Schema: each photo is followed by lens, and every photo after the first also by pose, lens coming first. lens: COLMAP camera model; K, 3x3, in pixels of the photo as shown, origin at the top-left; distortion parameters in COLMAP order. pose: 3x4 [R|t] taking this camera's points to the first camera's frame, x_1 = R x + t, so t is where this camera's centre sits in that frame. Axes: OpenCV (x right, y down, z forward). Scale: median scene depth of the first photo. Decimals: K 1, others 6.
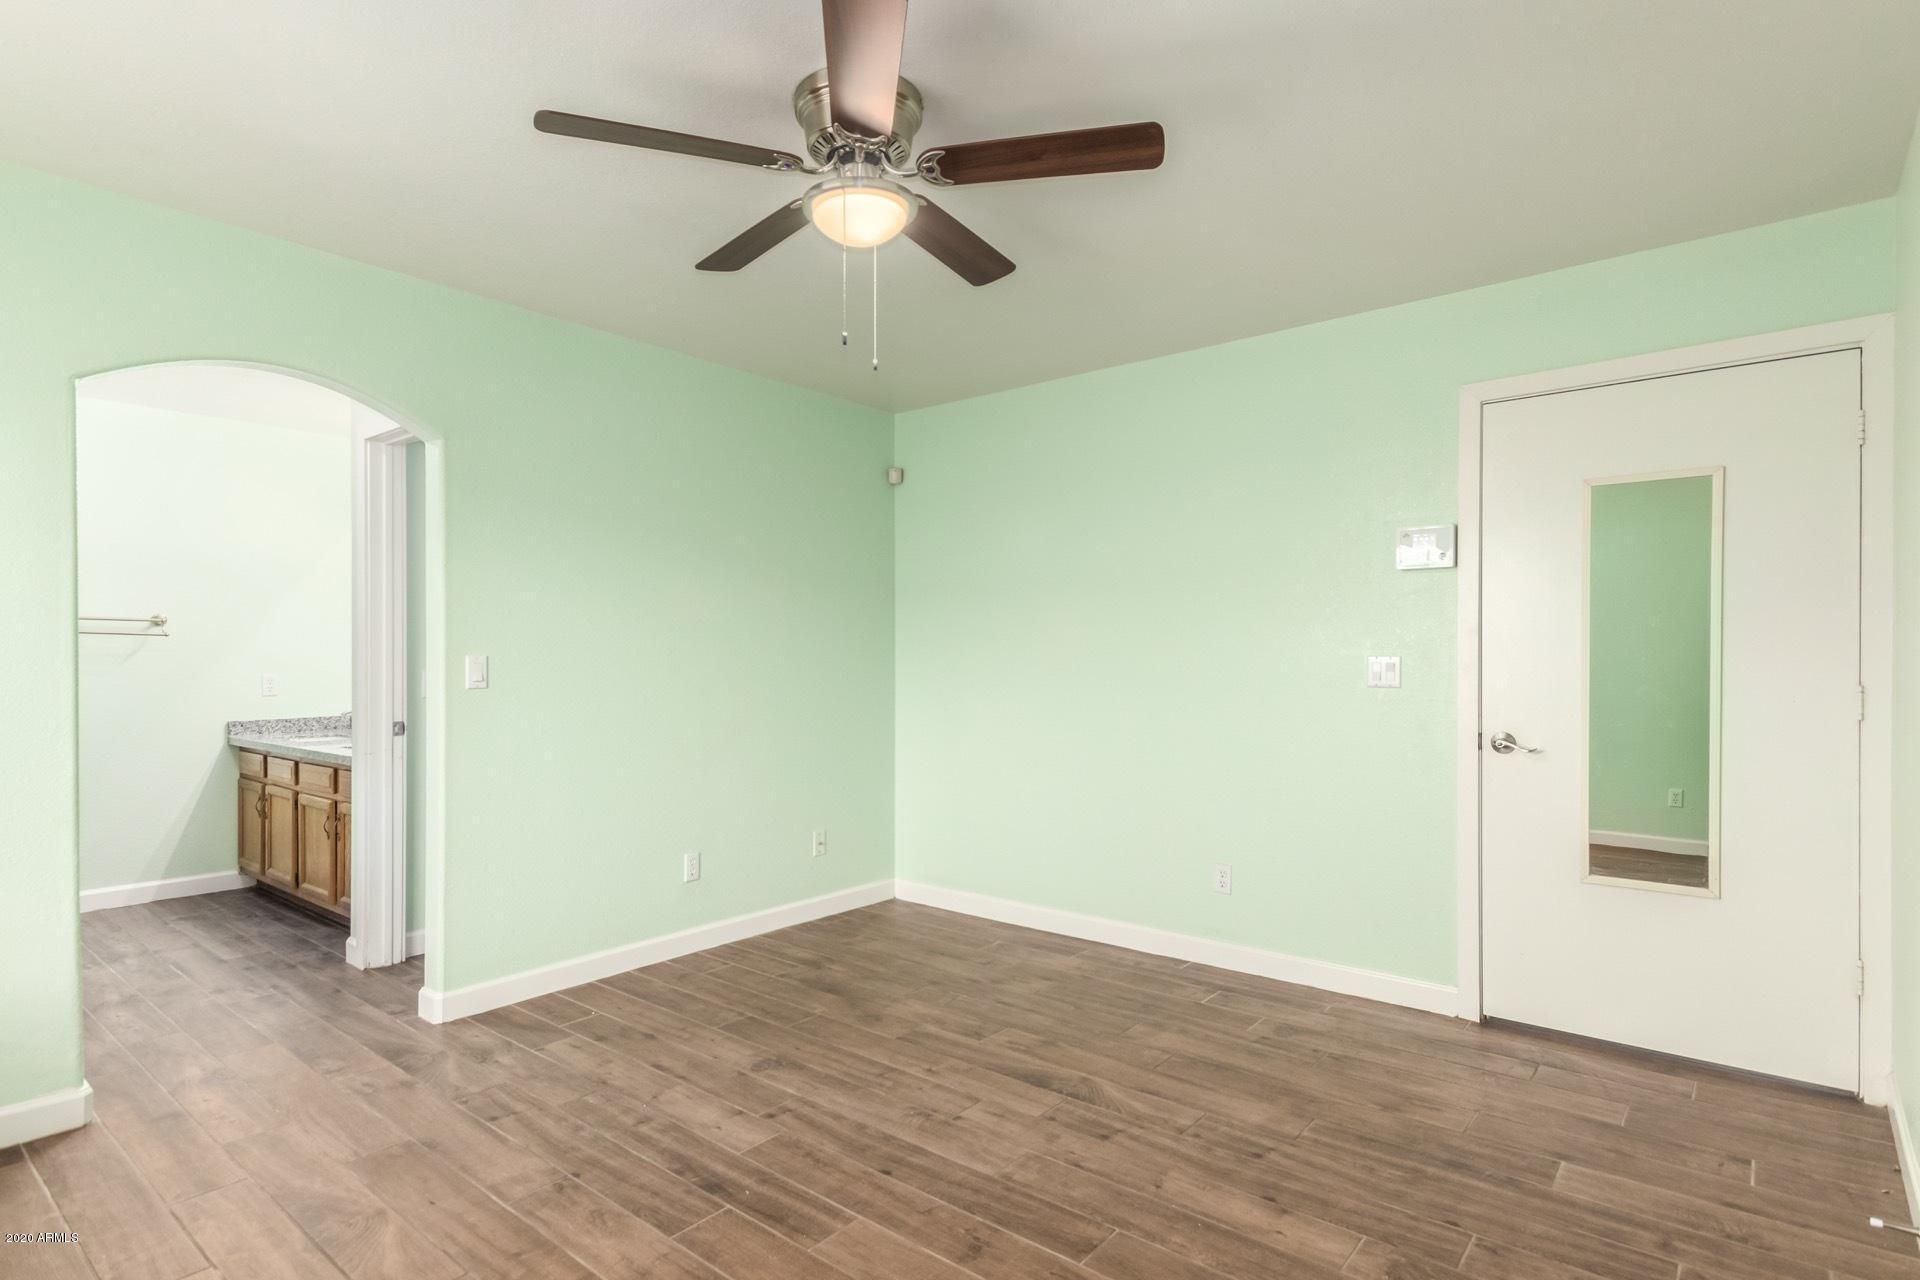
lens RADIAL K [[1006.6, 0, 962.0], [0, 1006.6, 657.6], [0, 0, 1]] dist [0.024563, -0.001740]
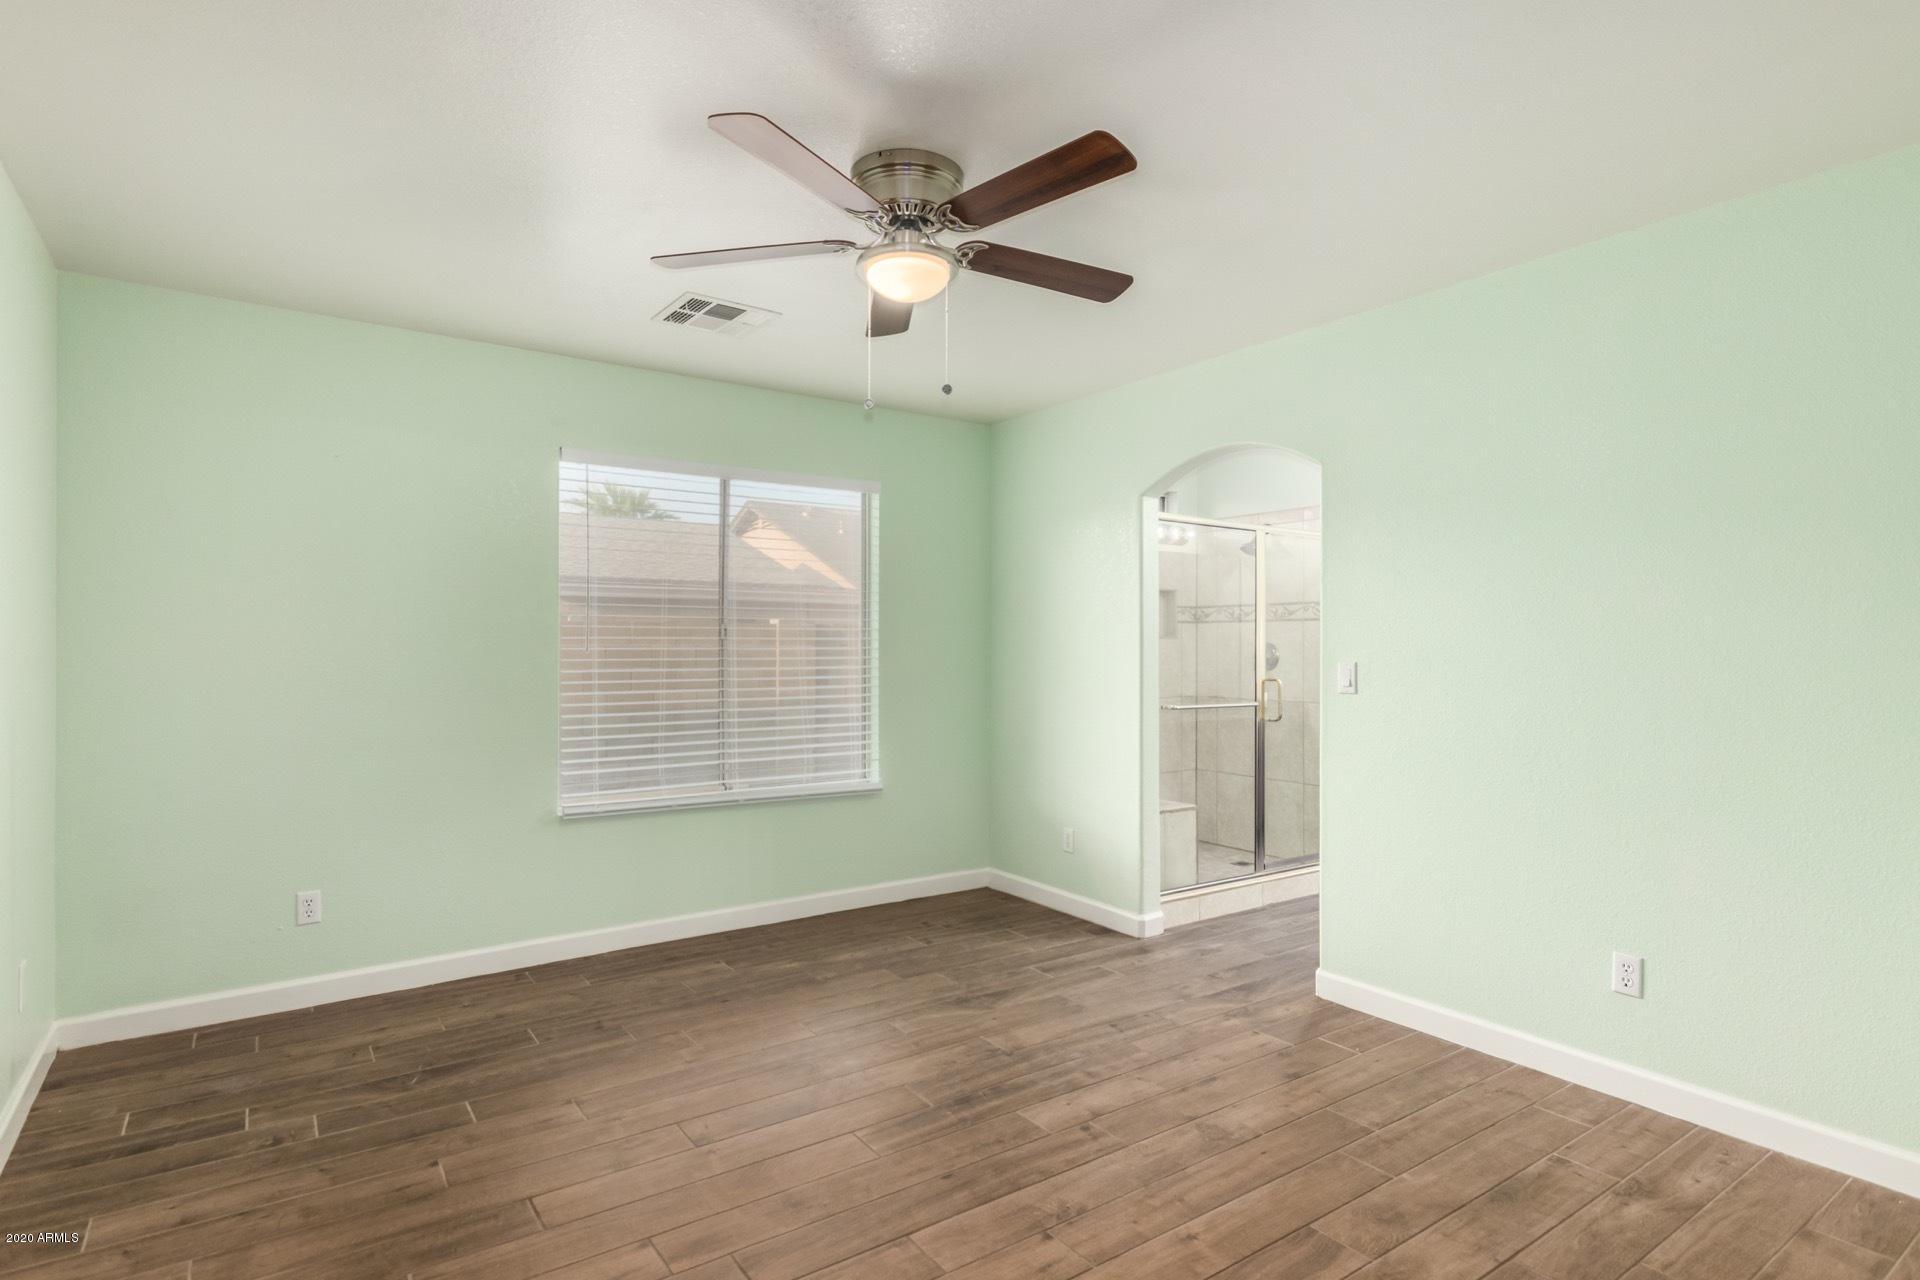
lens RADIAL K [[1006.6, 0, 961.4], [0, 1006.6, 647.6], [0, 0, 1]] dist [0.024563, -0.001740]
pose [[-0.280455, 0.000026, -0.959867, 0.733151], [-0.005576, 0.999983, 0.001657, -0.019160], [0.959851, 0.005817, -0.280450, 1.061104]]
